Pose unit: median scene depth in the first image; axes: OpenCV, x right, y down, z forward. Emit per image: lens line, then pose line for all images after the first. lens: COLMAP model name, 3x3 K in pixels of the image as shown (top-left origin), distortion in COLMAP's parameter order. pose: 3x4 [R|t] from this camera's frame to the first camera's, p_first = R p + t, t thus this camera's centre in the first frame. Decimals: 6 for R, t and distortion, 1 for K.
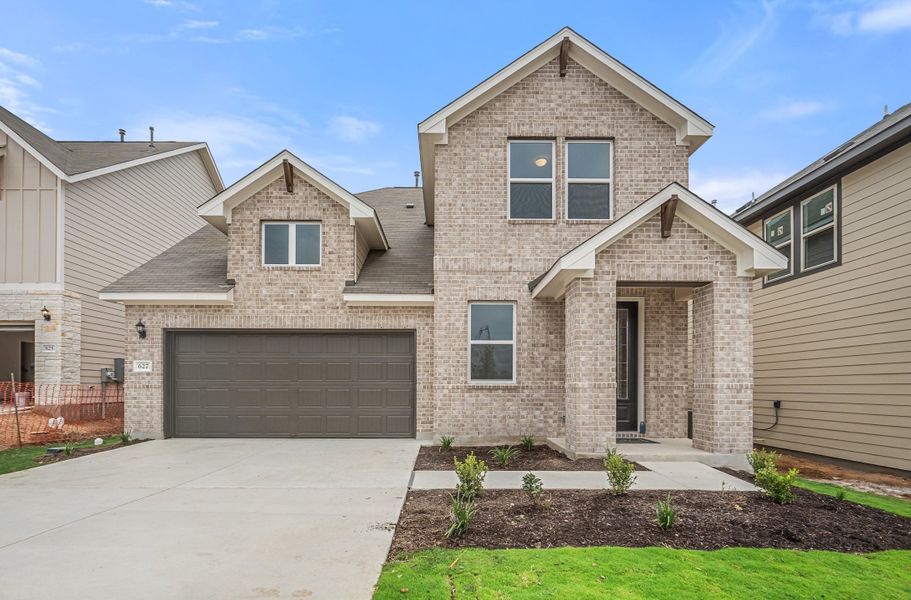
lens RADIAL K [[480.7, 0, 421.0], [0, 480.7, 395.2], [0, 0, 1]] dist [-0.003779, -0.000643]
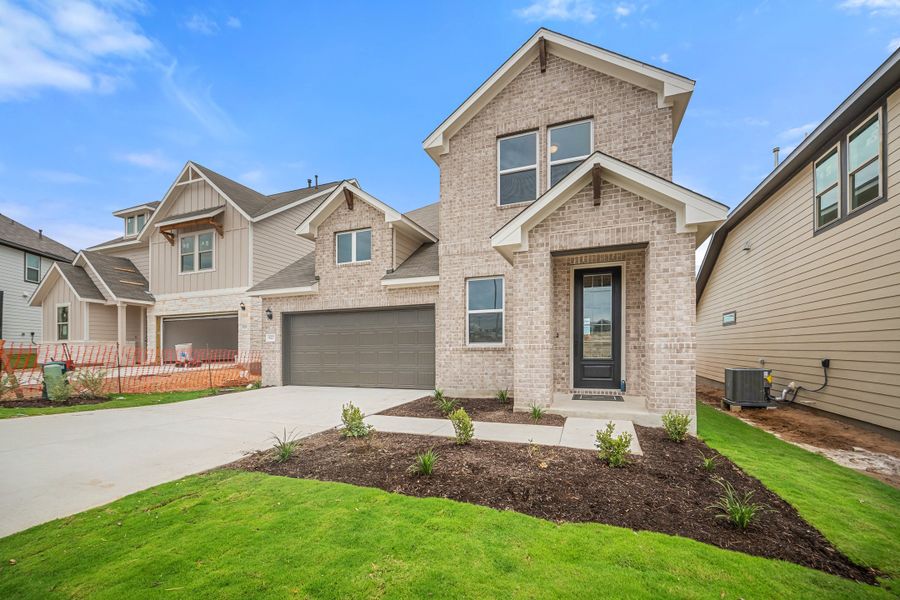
lens RADIAL K [[380.1, 0, 432.3], [0, 380.1, 354.9], [0, 0, 1]] dist [-0.003662, 0.000214]
pose [[0.928522, -0.006147, -0.371225, 0.365183], [0.006616, 0.999978, -0.000011, -0.002461], [0.371217, -0.002446, 0.928543, 0.072074]]
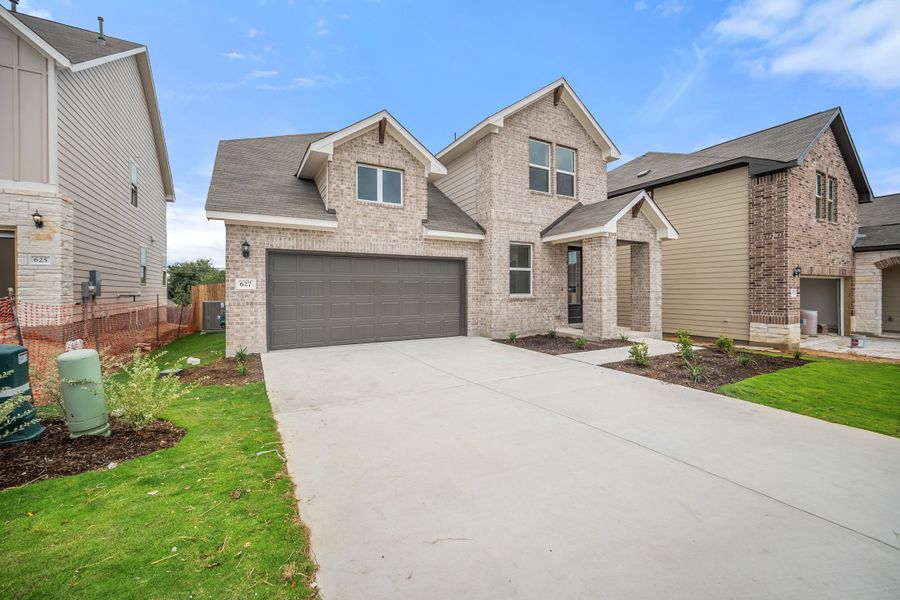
lens RADIAL K [[380.1, 0, 443.8], [0, 380.1, 300.3], [0, 0, 1]] dist [-0.003662, 0.000214]
pose [[0.865068, -0.021028, 0.501214, -0.656156], [0.016220, 0.999771, 0.013950, -0.031471], [-0.501392, -0.003938, 0.865211, 0.075961]]
